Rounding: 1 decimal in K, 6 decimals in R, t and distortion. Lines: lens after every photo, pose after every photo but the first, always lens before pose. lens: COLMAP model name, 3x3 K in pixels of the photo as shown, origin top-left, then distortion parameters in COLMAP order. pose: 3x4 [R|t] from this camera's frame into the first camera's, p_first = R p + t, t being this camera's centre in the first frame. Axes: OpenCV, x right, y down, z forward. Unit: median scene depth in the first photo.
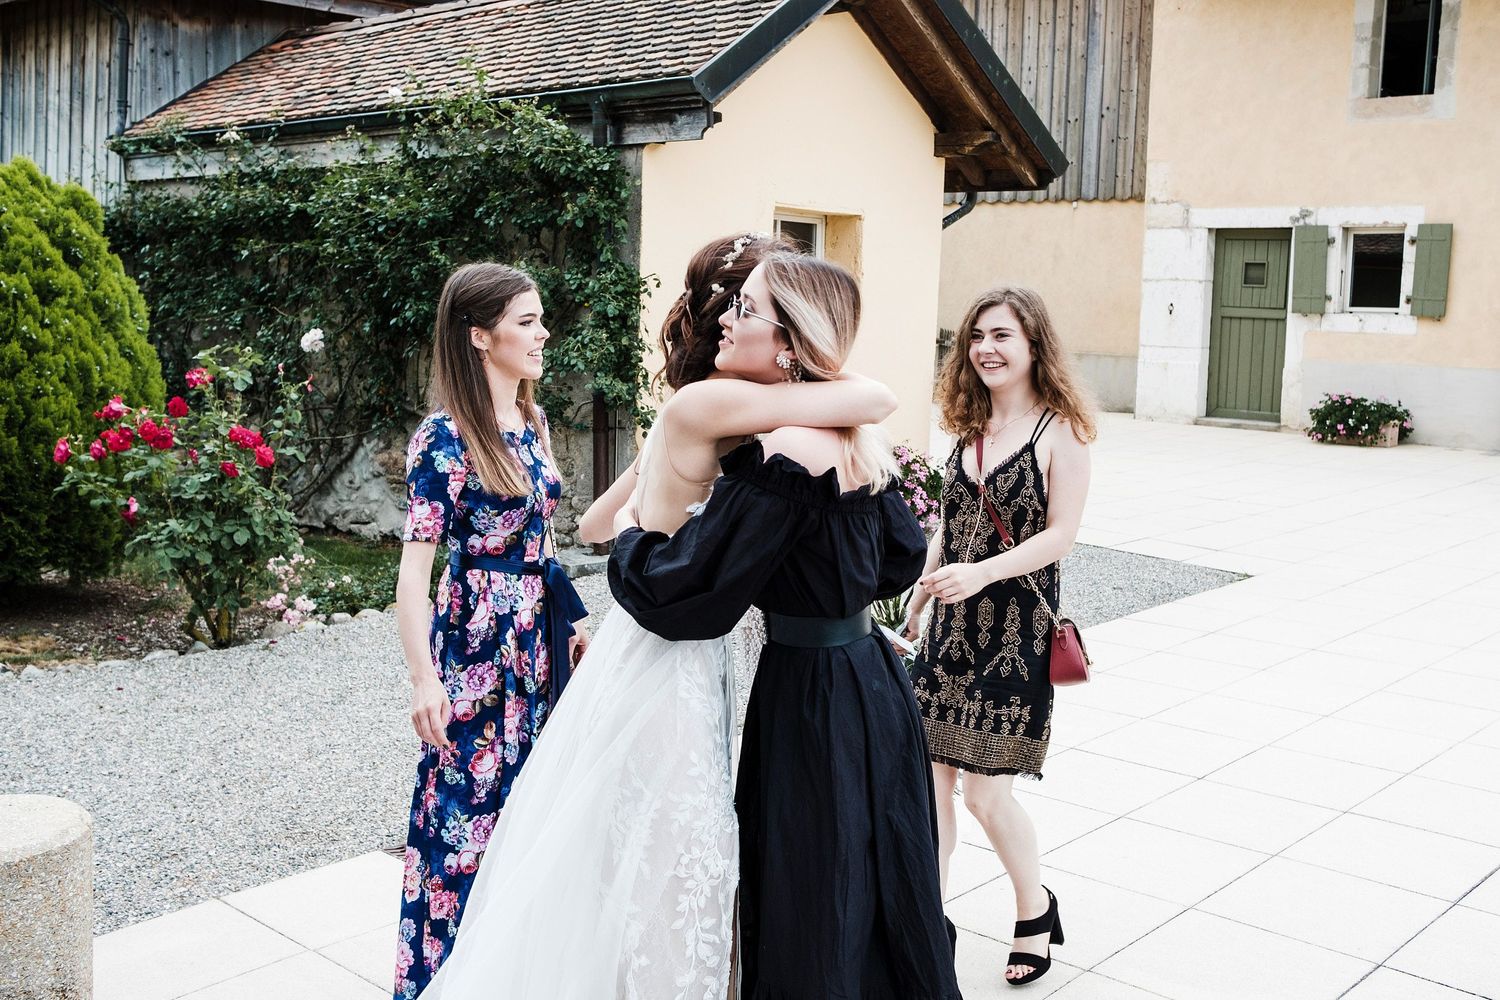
lens RADIAL K [[1501.4, 0, 799.6], [0, 1501.4, 471.4], [0, 0, 1]] dist [-0.078669, 0.197320]
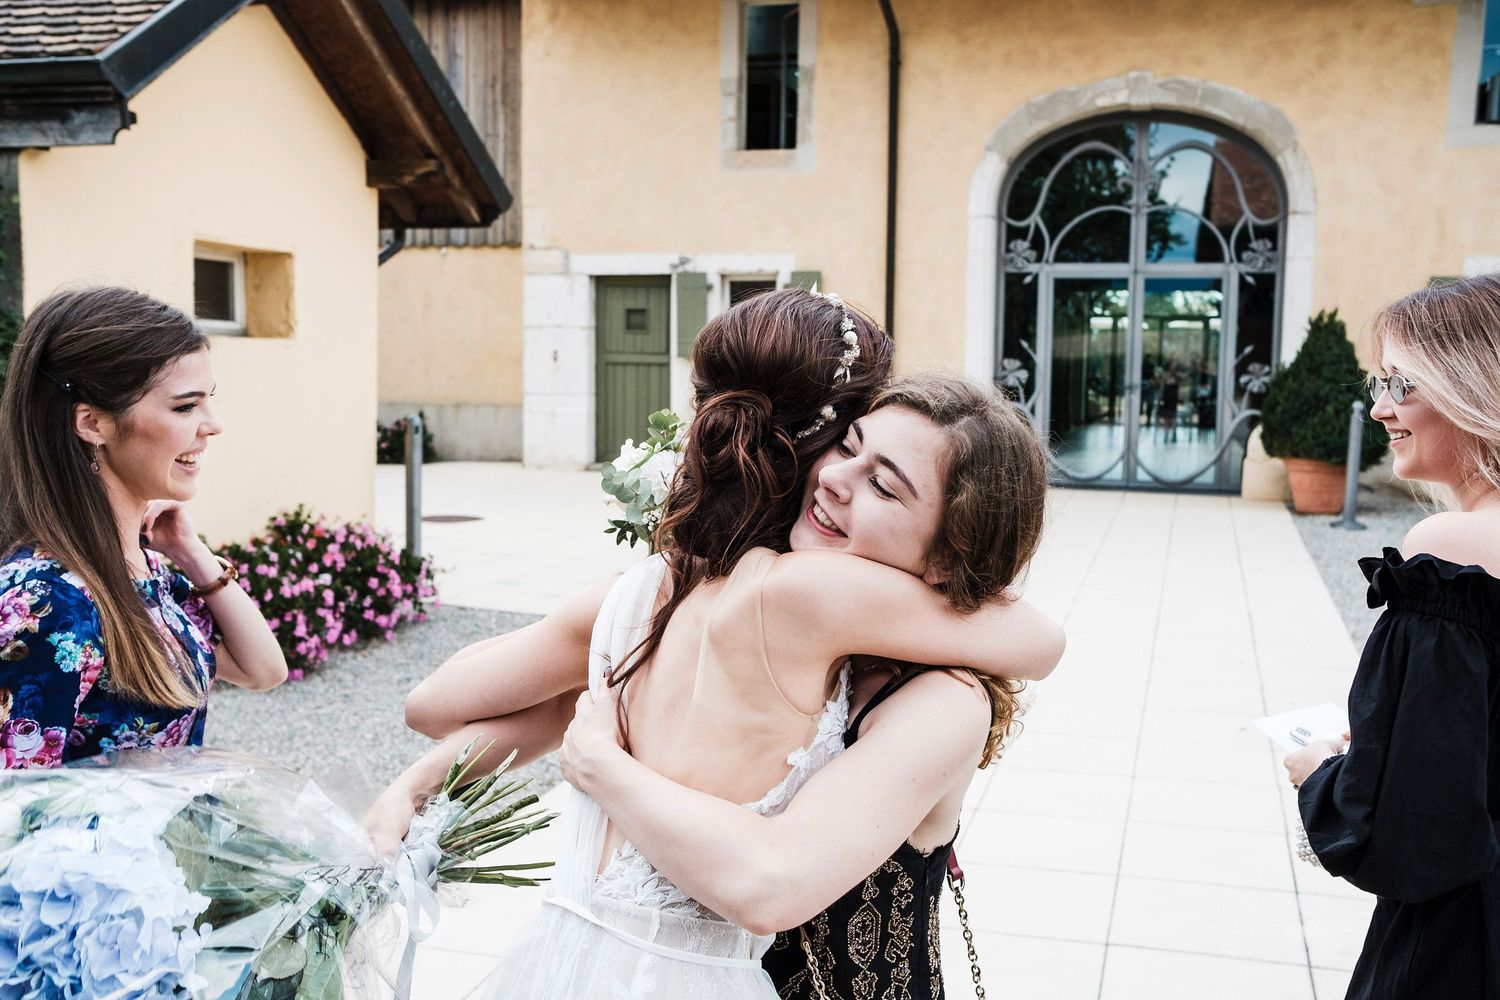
lens RADIAL K [[1421.5, 0, 750.0], [0, 1421.5, 500.0], [0, 0, 1]] dist [-0.080405, 0.202585]
pose [[0.902966, -0.058994, 0.425643, -0.070485], [0.062206, 0.998043, 0.006363, -0.020154], [-0.425186, 0.020732, 0.904869, 0.168839]]
